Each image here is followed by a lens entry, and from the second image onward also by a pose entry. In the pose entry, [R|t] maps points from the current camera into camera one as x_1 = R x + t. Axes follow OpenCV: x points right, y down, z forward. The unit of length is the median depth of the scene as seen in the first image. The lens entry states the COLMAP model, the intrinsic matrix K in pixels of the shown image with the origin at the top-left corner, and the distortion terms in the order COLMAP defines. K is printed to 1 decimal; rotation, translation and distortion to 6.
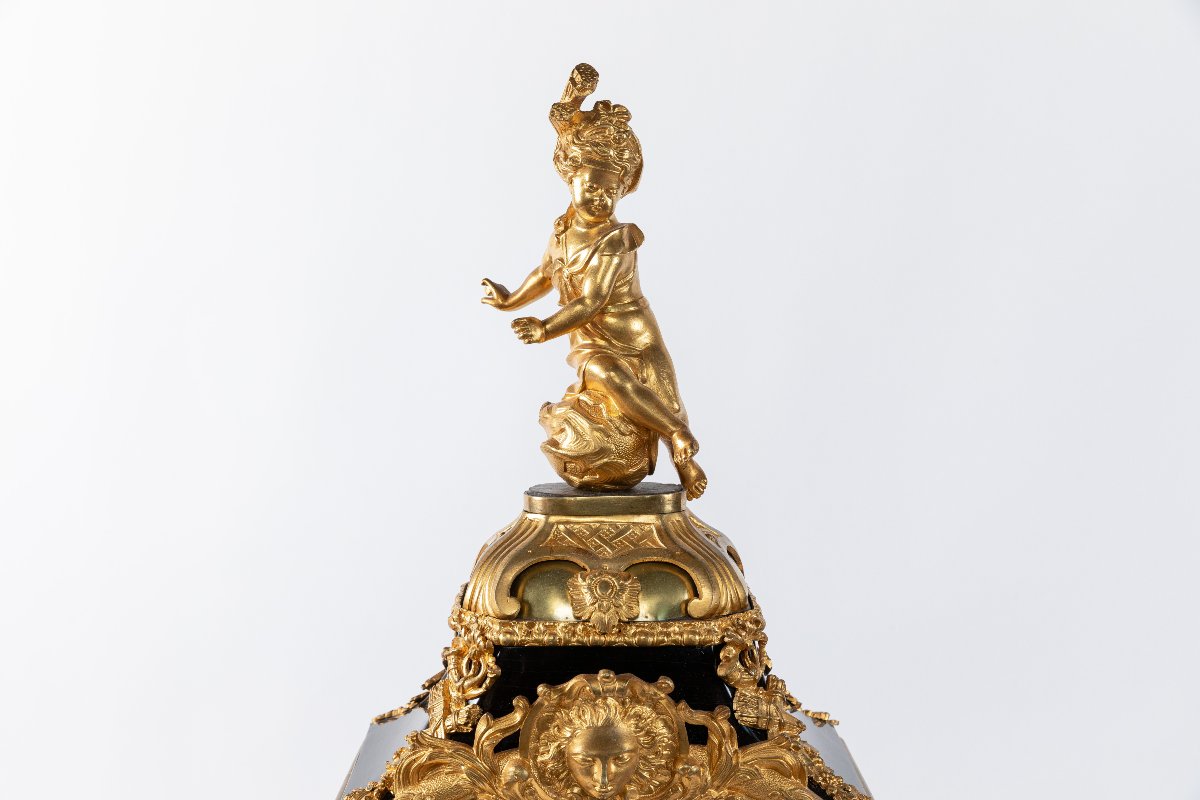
lens RADIAL K [[1952.5, 0, 599.8], [0, 1952.5, 400.9], [0, 0, 1]] dist [-0.054712, 0.000000]
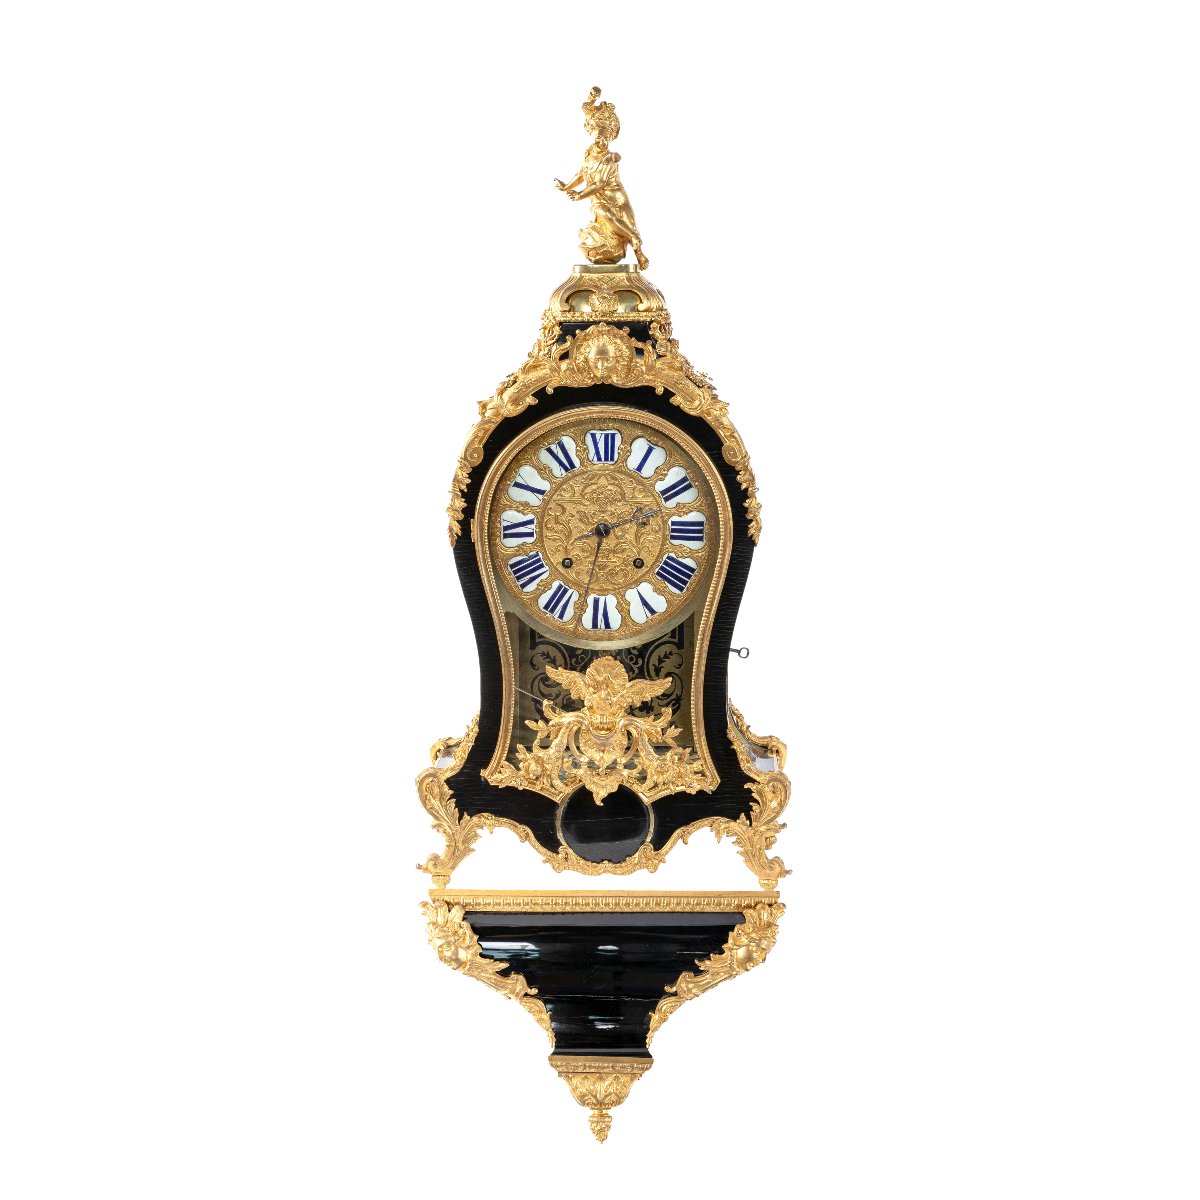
lens RADIAL K [[2288.7, 0, 601.0], [0, 2288.7, 600.8], [0, 0, 1]] dist [-0.138111, 0.000000]
pose [[0.999462, 0.003069, -0.032665, 0.092859], [-0.001359, 0.998633, 0.052253, 0.321449], [0.032781, -0.052180, 0.998100, -1.872212]]
